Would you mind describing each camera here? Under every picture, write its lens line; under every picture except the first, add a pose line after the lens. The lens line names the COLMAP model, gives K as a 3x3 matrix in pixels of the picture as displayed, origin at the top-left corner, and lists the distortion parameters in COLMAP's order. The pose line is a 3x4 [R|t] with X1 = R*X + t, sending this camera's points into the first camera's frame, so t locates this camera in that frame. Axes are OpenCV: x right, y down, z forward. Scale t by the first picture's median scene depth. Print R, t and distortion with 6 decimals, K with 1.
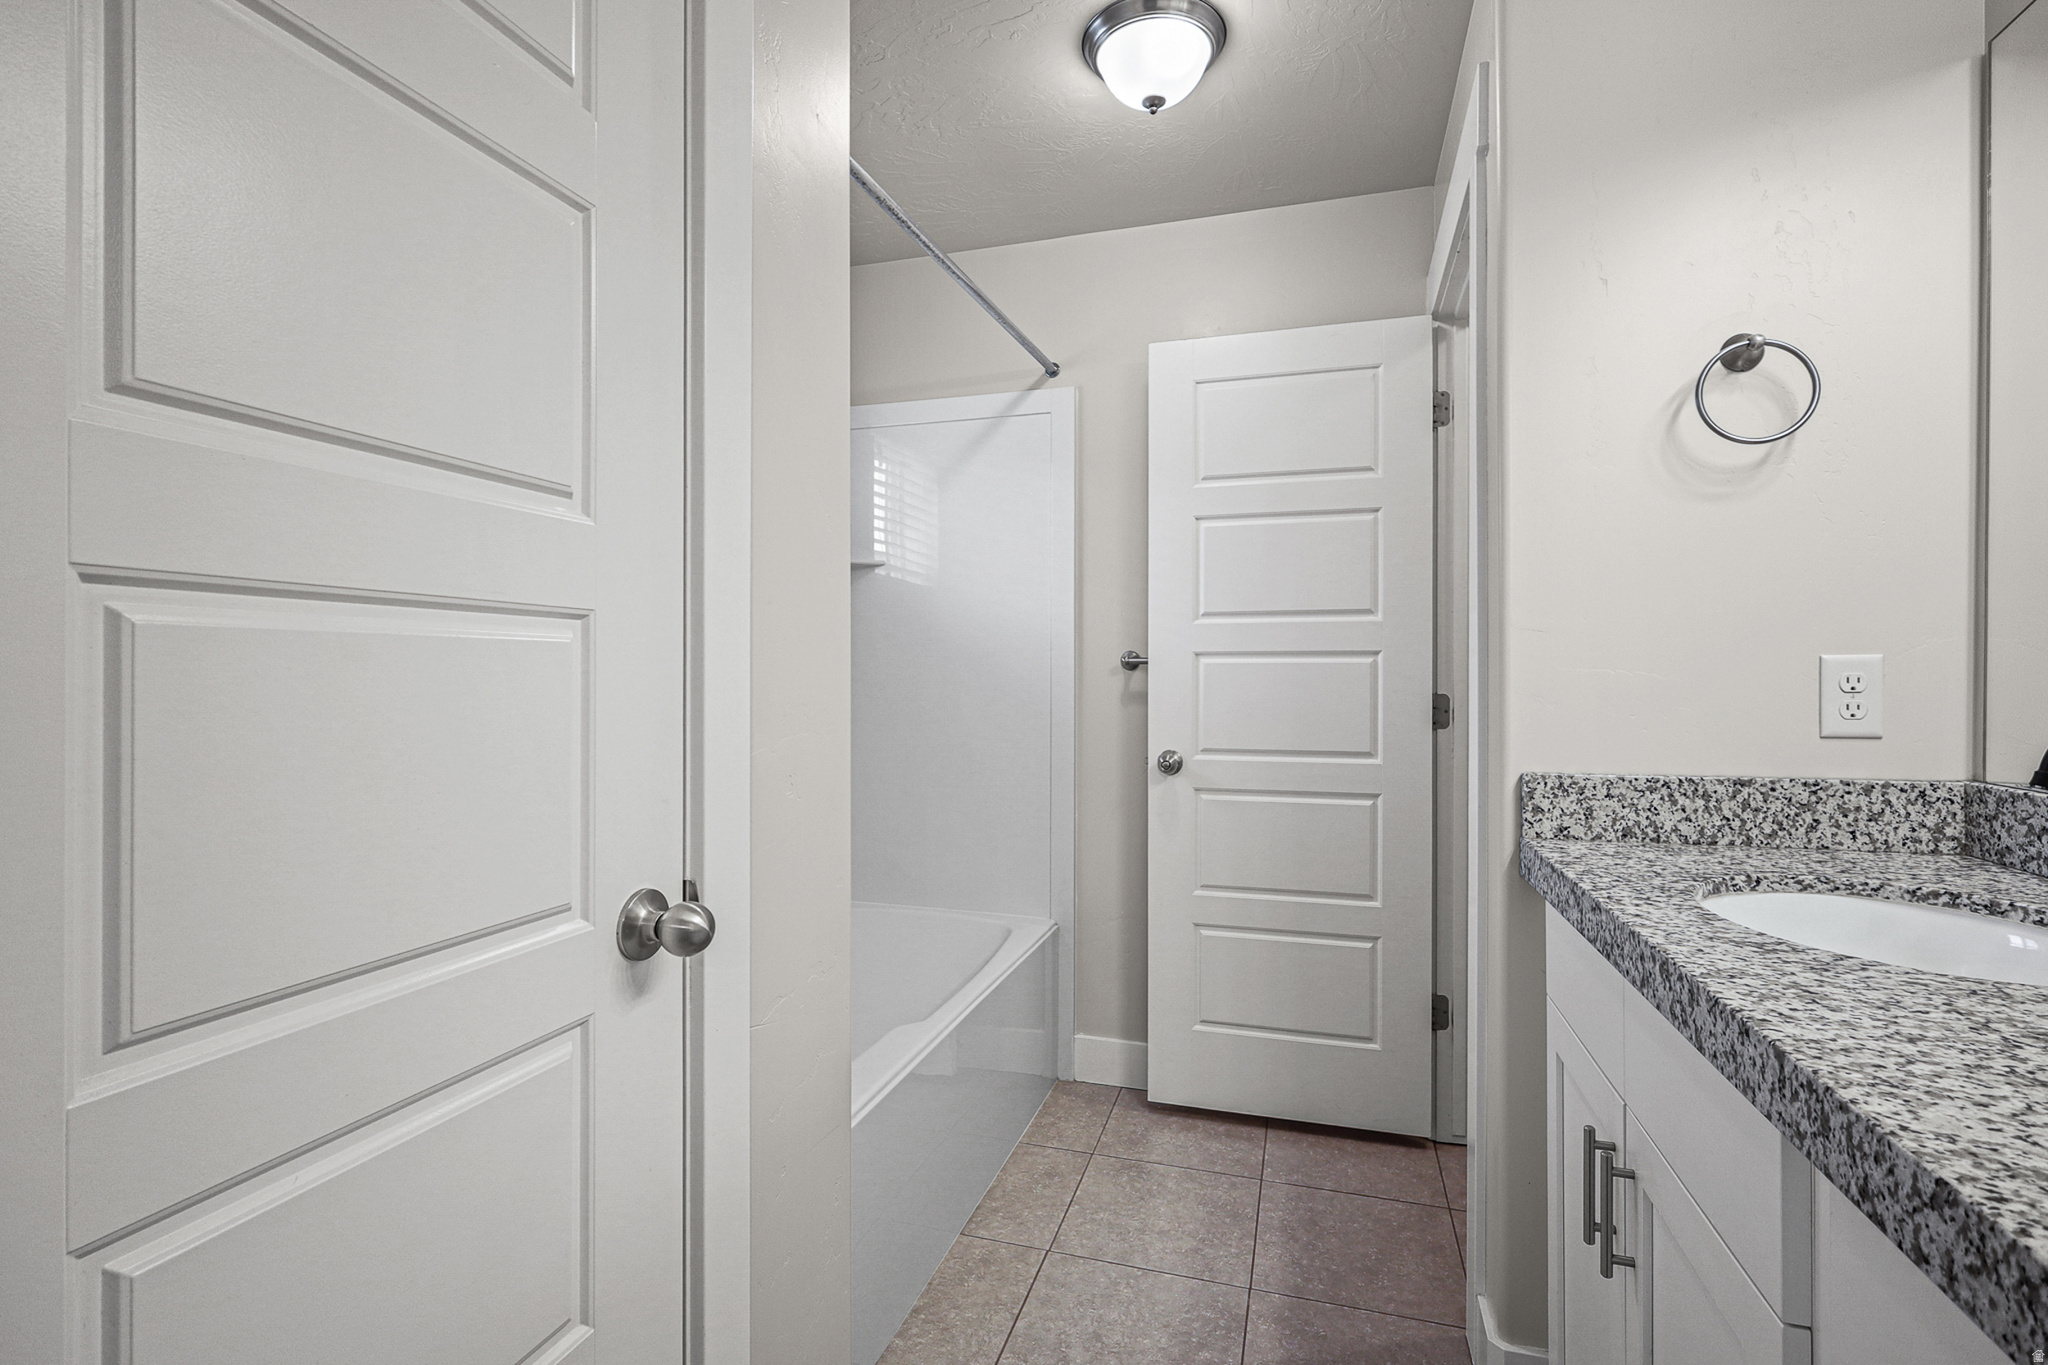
lens RADIAL K [[944.6, 0, 1024.0], [0, 944.6, 682.5], [0, 0, 1]] dist [0.001175, 0.000422]
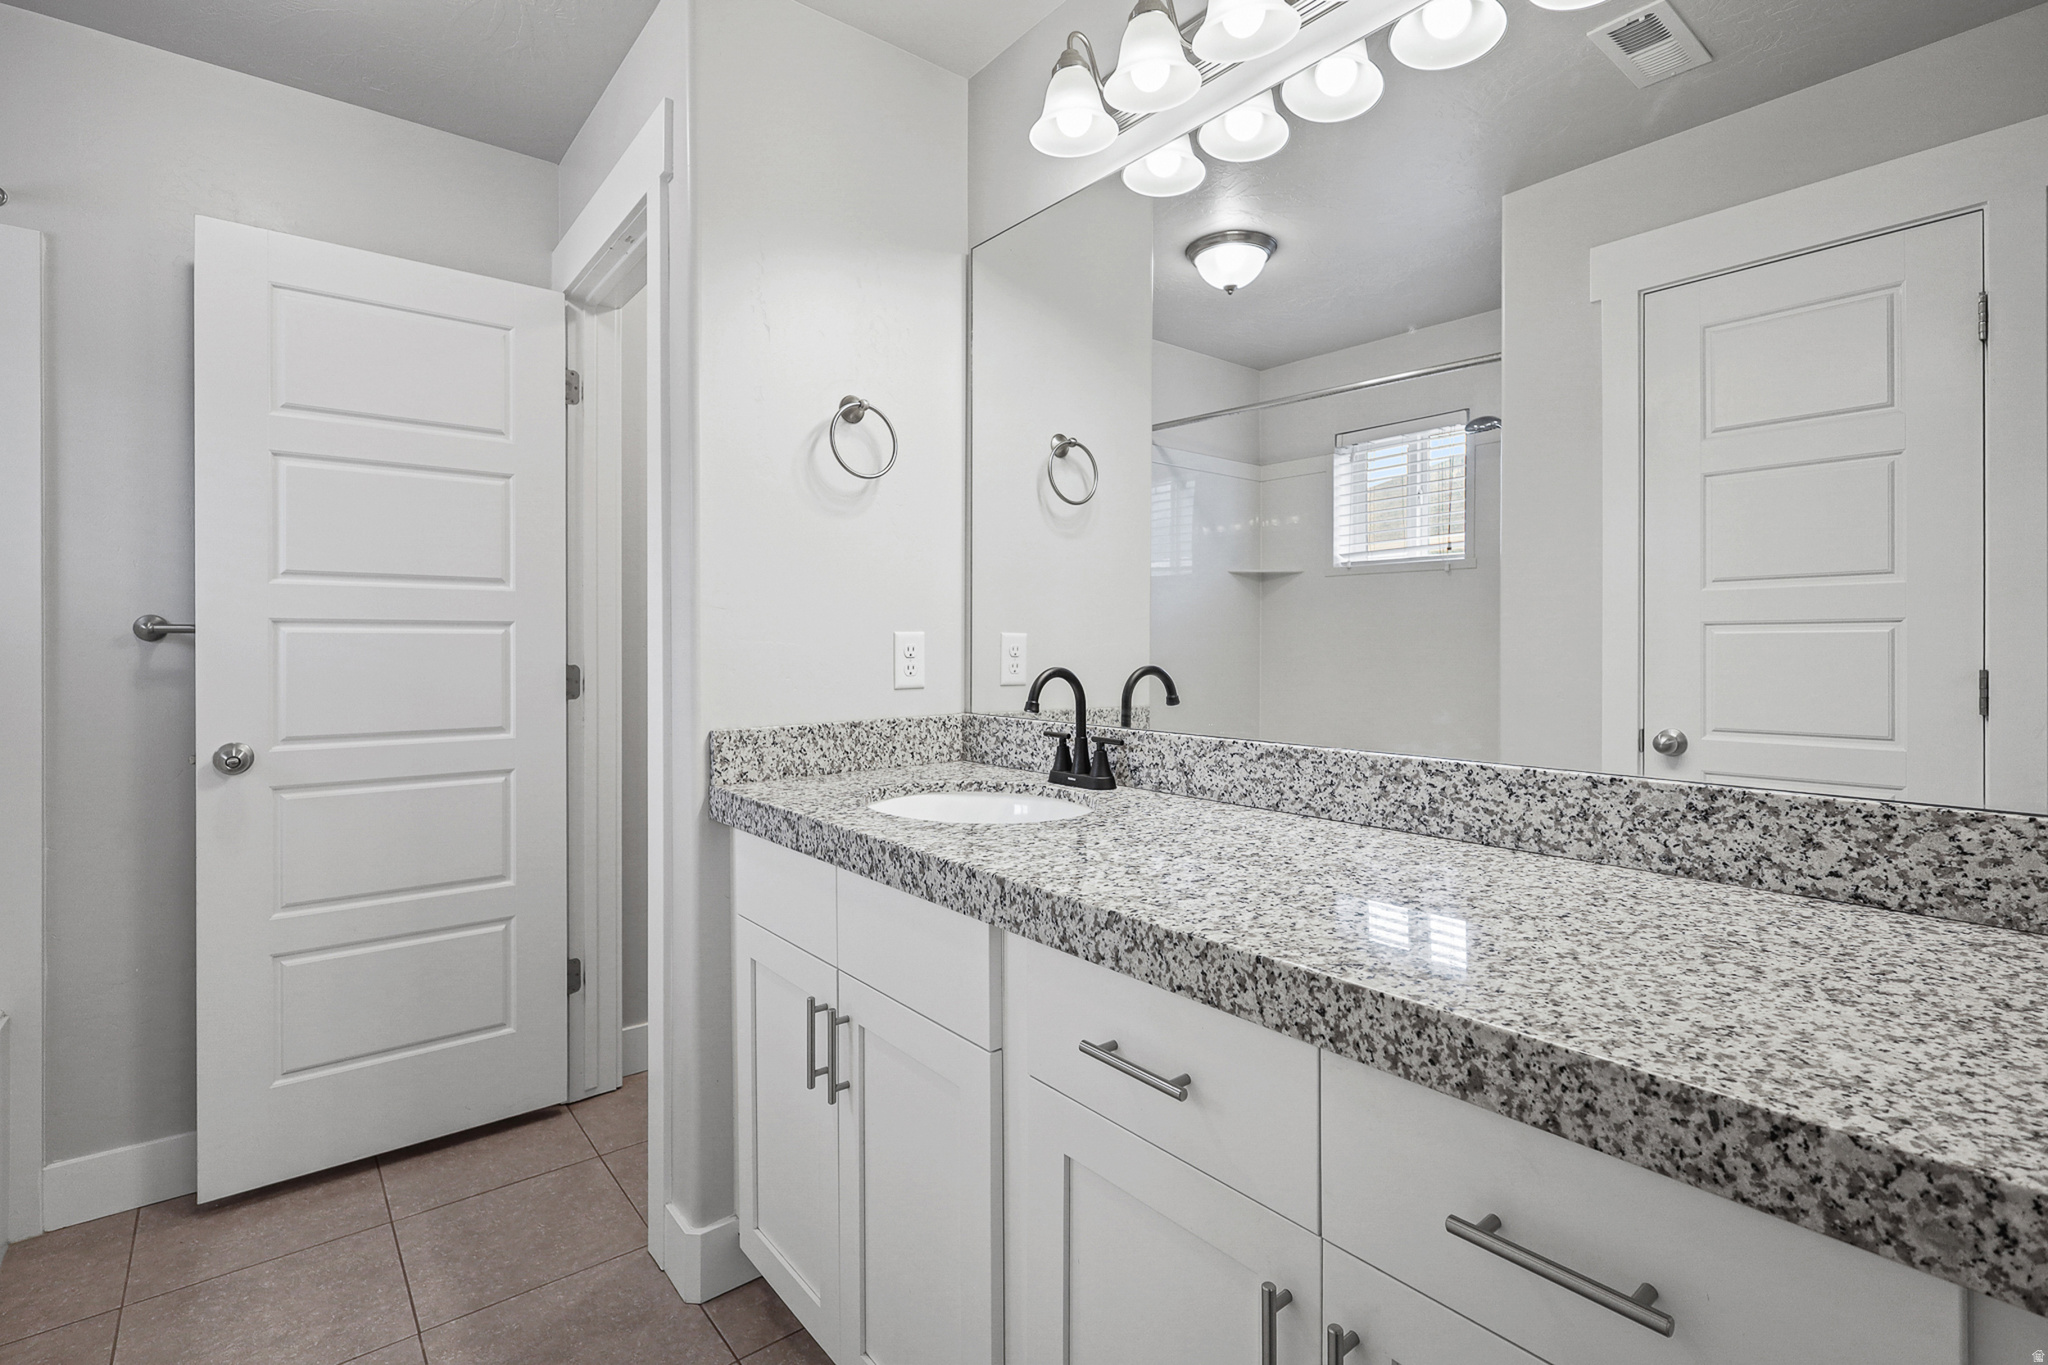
lens RADIAL K [[960.8, 0, 1020.1], [0, 960.8, 653.7], [0, 0, 1]] dist [-0.001989, 0.000084]
pose [[0.560251, -0.008128, 0.828283, -0.258173], [0.008541, 0.999955, 0.004036, -0.000263], [-0.828279, 0.004814, 0.560295, 0.024876]]
